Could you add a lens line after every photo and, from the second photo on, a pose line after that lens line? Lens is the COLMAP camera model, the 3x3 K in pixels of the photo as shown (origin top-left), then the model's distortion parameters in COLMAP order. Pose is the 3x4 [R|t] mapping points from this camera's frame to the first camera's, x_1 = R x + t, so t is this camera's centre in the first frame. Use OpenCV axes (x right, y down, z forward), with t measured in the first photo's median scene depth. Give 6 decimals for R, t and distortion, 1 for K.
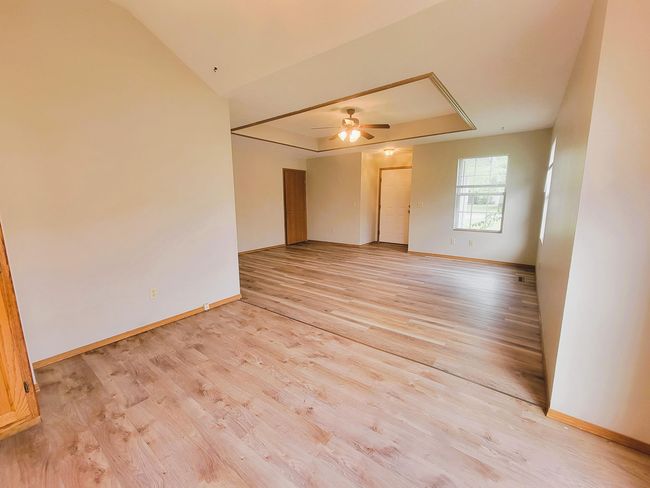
lens RADIAL K [[264.8, 0, 327.1], [0, 264.8, 243.5], [0, 0, 1]] dist [-0.004020, 0.001067]
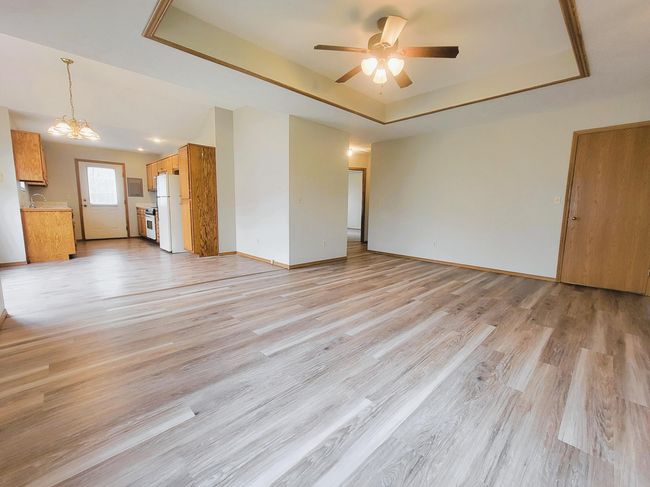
lens RADIAL K [[277.8, 0, 328.0], [0, 277.8, 243.7], [0, 0, 1]] dist [-0.001745, -0.000030]
pose [[-0.153819, 0.134077, -0.978960, 1.149749], [-0.177544, 0.970876, 0.160867, -0.193920], [0.972017, 0.198553, -0.125535, 1.635172]]
